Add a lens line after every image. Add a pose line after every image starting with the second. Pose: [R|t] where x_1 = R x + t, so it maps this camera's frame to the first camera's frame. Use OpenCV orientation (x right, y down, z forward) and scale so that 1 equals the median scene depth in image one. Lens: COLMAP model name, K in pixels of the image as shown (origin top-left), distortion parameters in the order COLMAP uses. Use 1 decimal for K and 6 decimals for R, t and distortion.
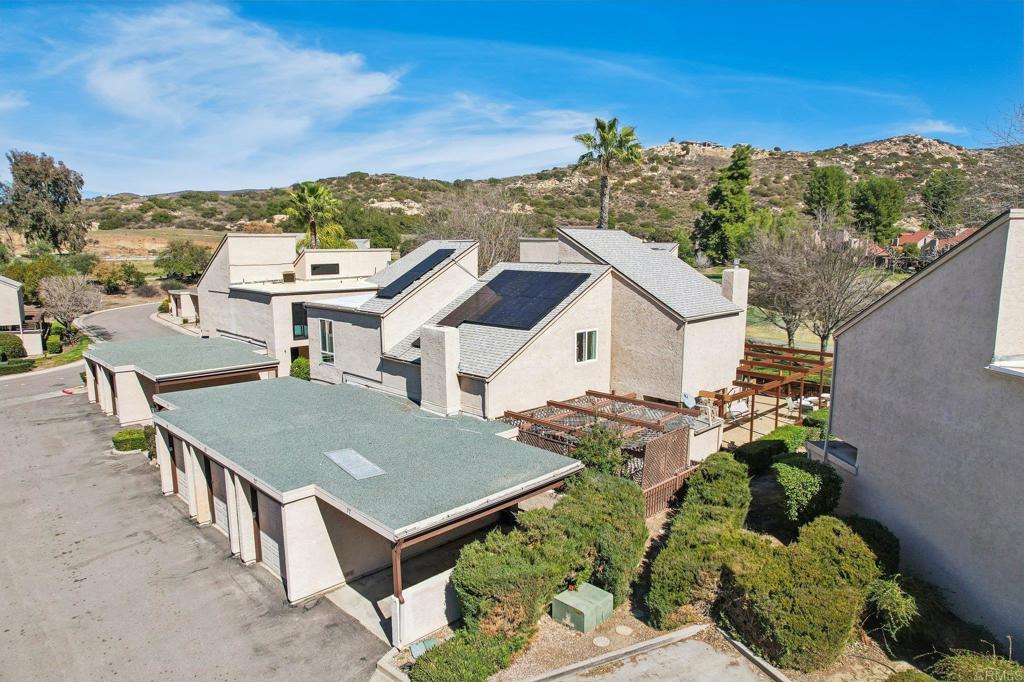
lens RADIAL K [[653.9, 0, 513.9], [0, 653.9, 339.9], [0, 0, 1]] dist [-0.075245, 0.070251]
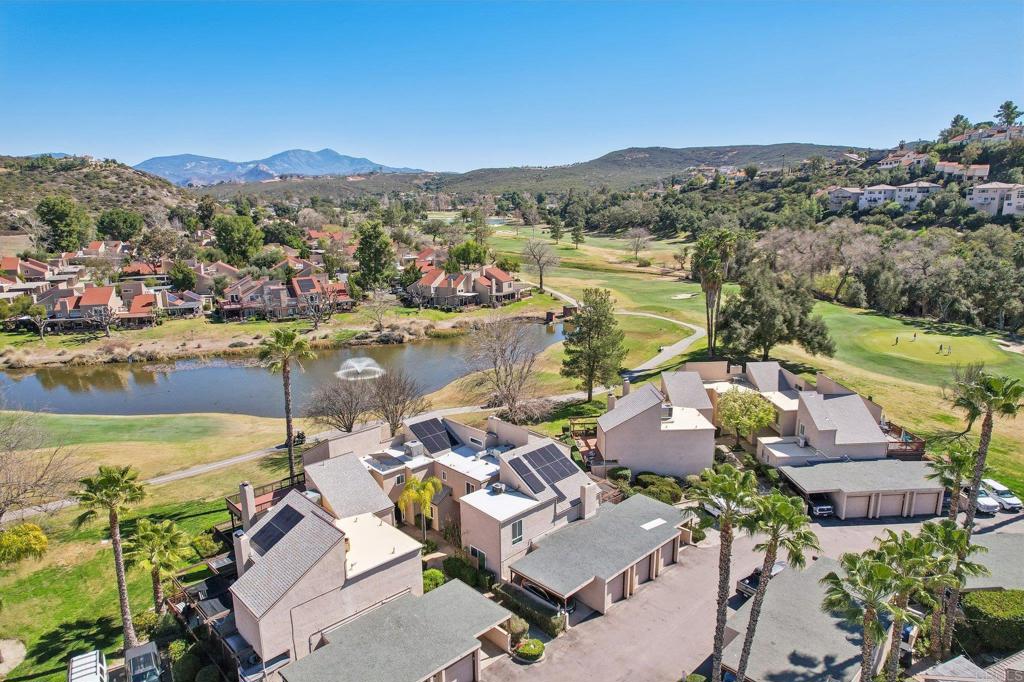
lens RADIAL K [[648.9, 0, 512.0], [0, 648.9, 341.0], [0, 0, 1]] dist [-0.075255, 0.072202]
pose [[0.012247, -0.217003, 0.976094, -0.462319], [0.159623, 0.964073, 0.212328, -0.215065], [-0.987102, 0.153206, 0.046446, 0.203622]]
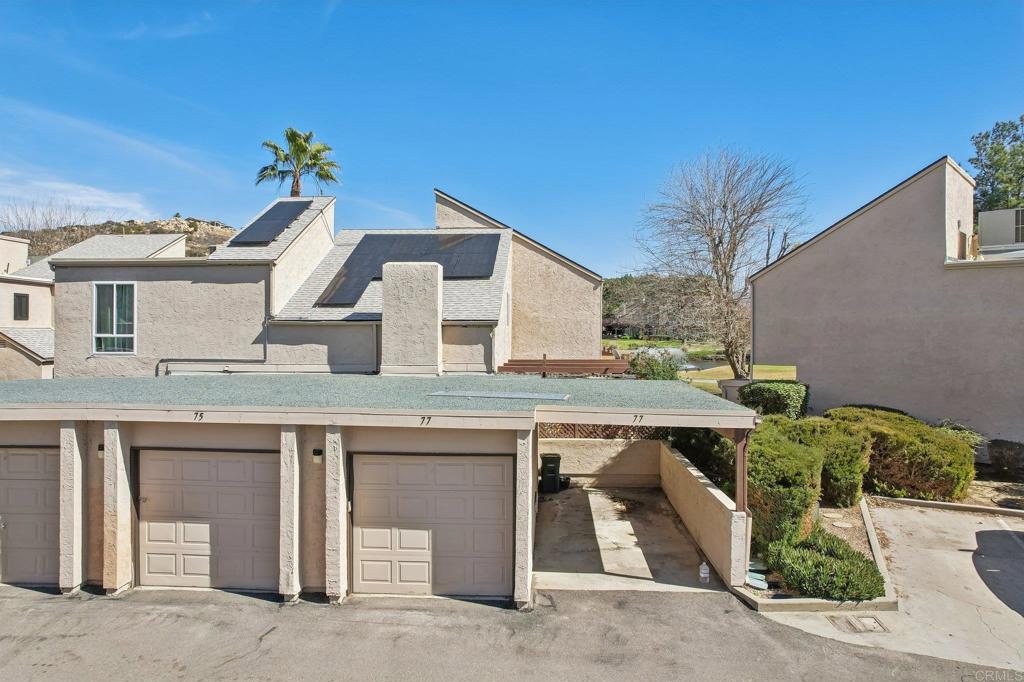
lens RADIAL K [[653.9, 0, 513.9], [0, 653.9, 339.9], [0, 0, 1]] dist [-0.075245, 0.070251]
pose [[0.741842, -0.002124, 0.670571, -0.100324], [0.094480, 0.990351, -0.101385, 0.029467], [-0.663885, 0.138568, 0.734885, 0.069613]]
